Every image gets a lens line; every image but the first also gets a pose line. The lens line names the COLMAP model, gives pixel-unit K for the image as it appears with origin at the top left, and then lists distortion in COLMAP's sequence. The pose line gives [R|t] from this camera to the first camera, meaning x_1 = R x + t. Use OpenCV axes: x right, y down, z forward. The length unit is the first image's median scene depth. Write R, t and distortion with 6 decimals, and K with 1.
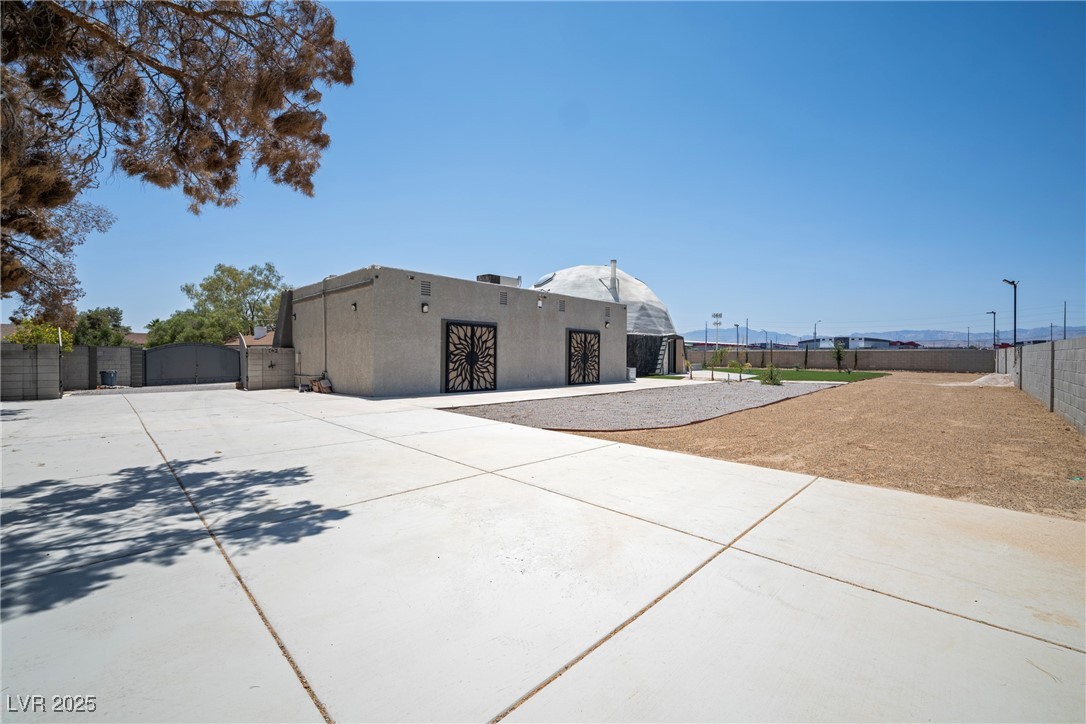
lens RADIAL K [[440.9, 0, 561.2], [0, 440.9, 361.2], [0, 0, 1]] dist [-0.012553, -0.000472]
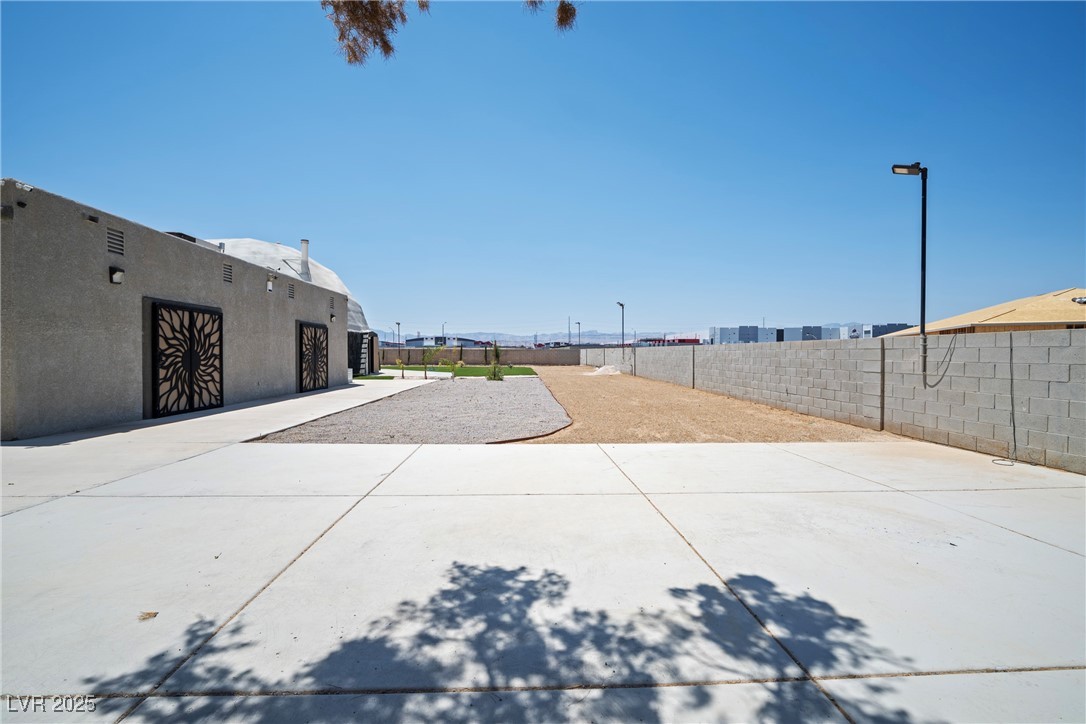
lens RADIAL K [[440.9, 0, 541.7], [0, 440.9, 362.5], [0, 0, 1]] dist [-0.012553, -0.000472]
pose [[0.693375, -0.017208, 0.720372, -0.317113], [0.010718, 0.999851, 0.013568, -0.007293], [-0.720497, -0.001687, 0.693456, 0.186302]]
